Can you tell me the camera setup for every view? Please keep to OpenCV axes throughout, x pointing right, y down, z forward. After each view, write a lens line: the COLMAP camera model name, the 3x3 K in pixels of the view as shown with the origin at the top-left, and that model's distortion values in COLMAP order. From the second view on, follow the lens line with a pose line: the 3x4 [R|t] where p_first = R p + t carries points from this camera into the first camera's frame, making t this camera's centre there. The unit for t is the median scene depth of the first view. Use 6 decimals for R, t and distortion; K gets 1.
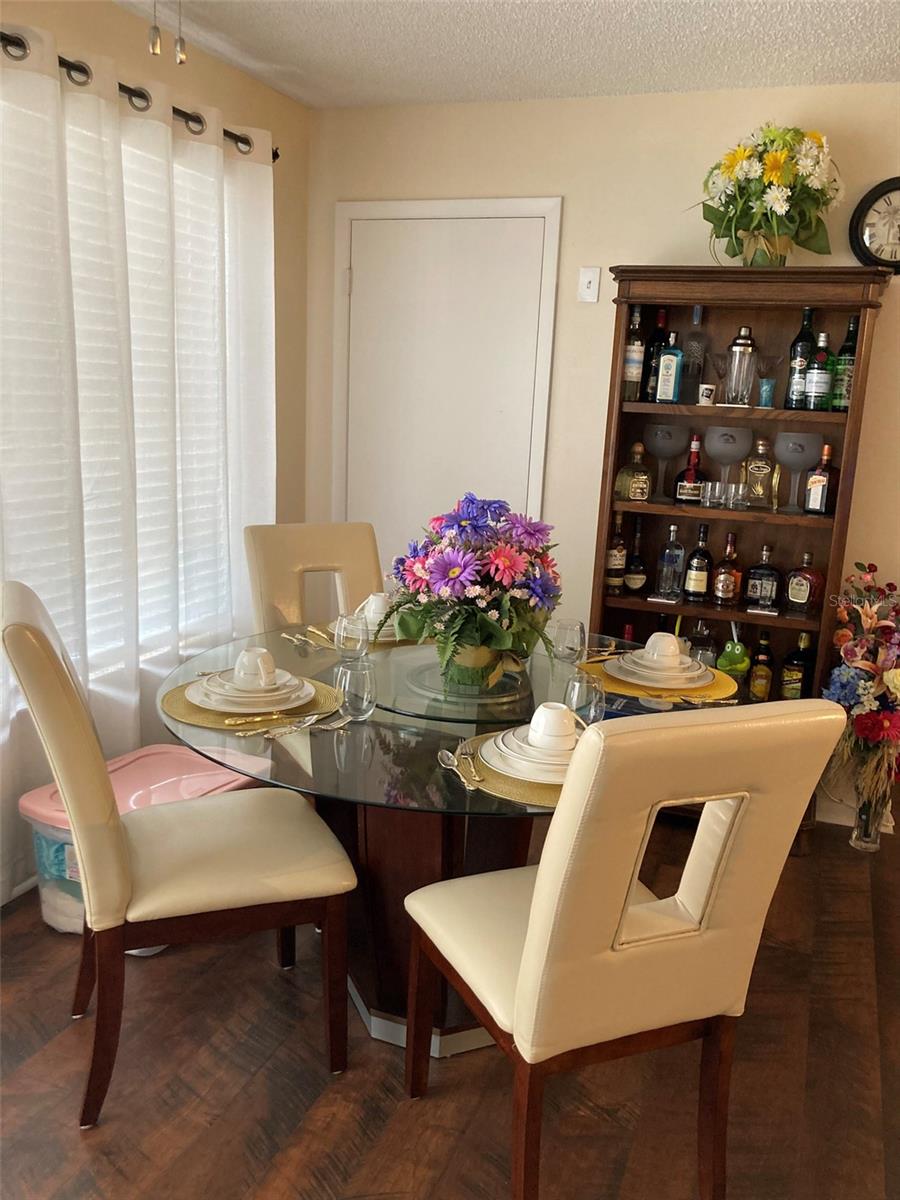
lens RADIAL K [[964.0, 0, 449.4], [0, 964.0, 602.7], [0, 0, 1]] dist [0.023780, -0.036432]
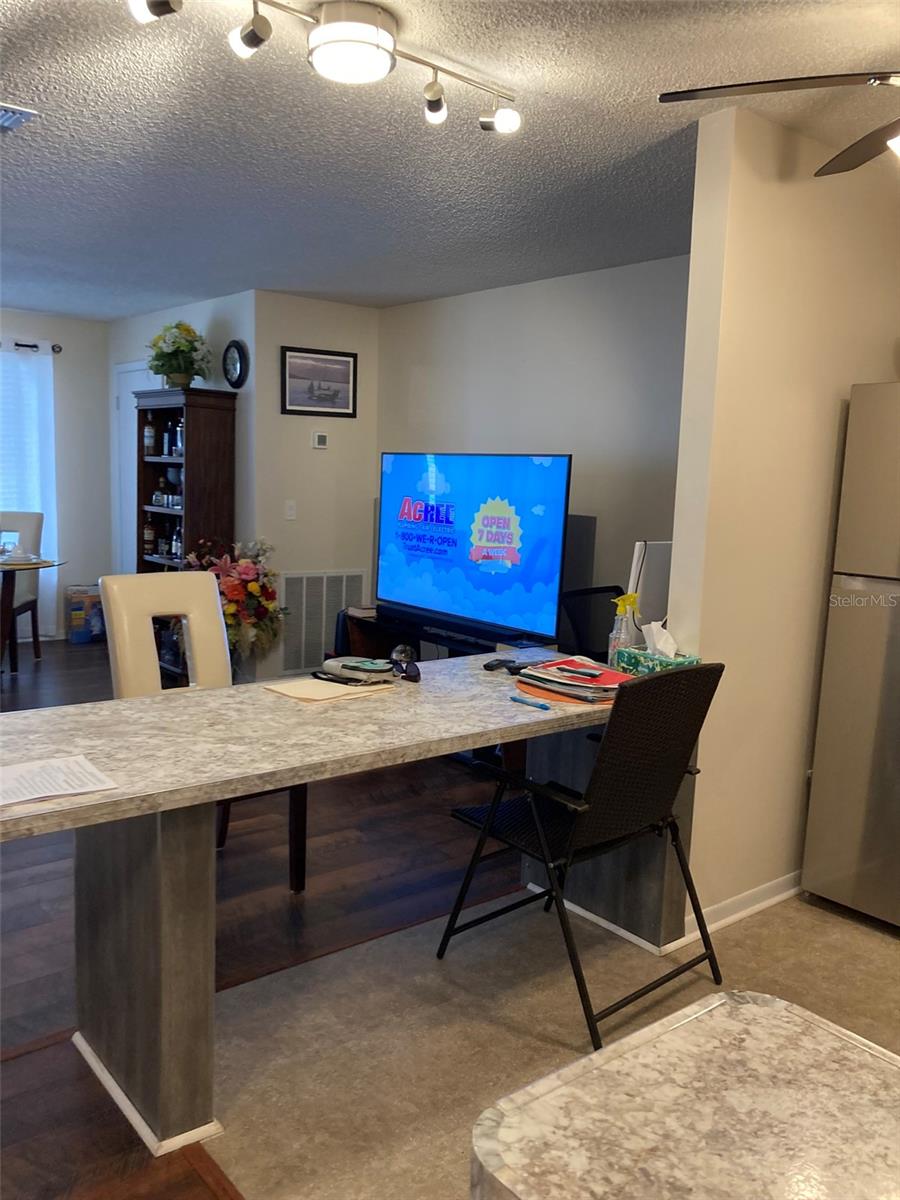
lens RADIAL K [[964.0, 0, 456.6], [0, 964.0, 601.8], [0, 0, 1]] dist [0.023780, -0.036432]
pose [[0.846434, 0.062741, -0.528785, 1.827479], [-0.117392, 0.990589, -0.070375, 0.160423], [0.519393, 0.121643, 0.845833, -0.335787]]
